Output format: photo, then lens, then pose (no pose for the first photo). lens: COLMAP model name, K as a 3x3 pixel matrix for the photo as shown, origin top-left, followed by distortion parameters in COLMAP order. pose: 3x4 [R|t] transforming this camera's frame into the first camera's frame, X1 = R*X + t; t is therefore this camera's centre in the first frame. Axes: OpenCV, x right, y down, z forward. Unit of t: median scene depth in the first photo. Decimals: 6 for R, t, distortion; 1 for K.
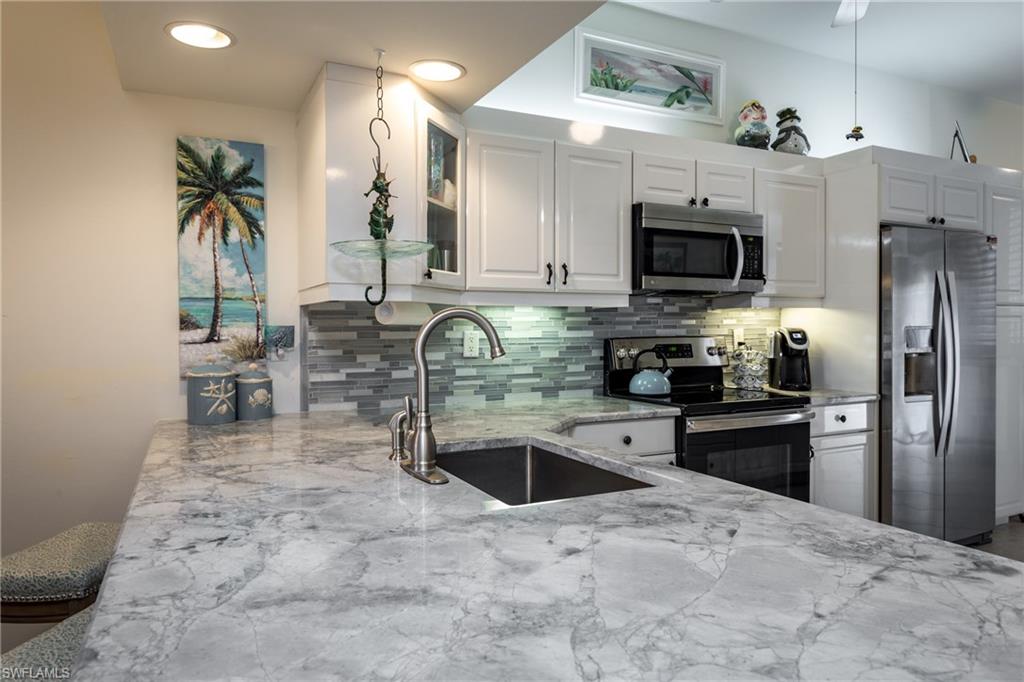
lens RADIAL K [[630.5, 0, 511.8], [0, 630.5, 310.3], [0, 0, 1]] dist [0.003404, 0.000724]
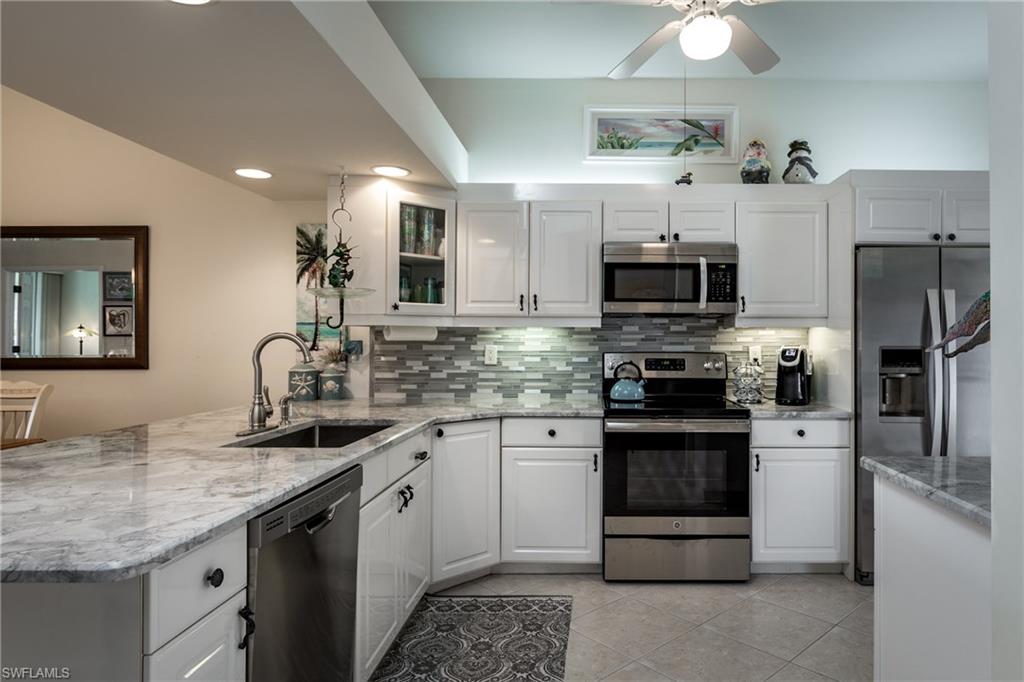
lens RADIAL K [[516.3, 0, 508.8], [0, 516.3, 311.3], [0, 0, 1]] dist [-0.006110, 0.000537]
pose [[0.908631, -0.014320, -0.417355, 0.426006], [0.002779, 0.999597, -0.028246, -0.008425], [0.417591, 0.024505, 0.908304, 0.010025]]
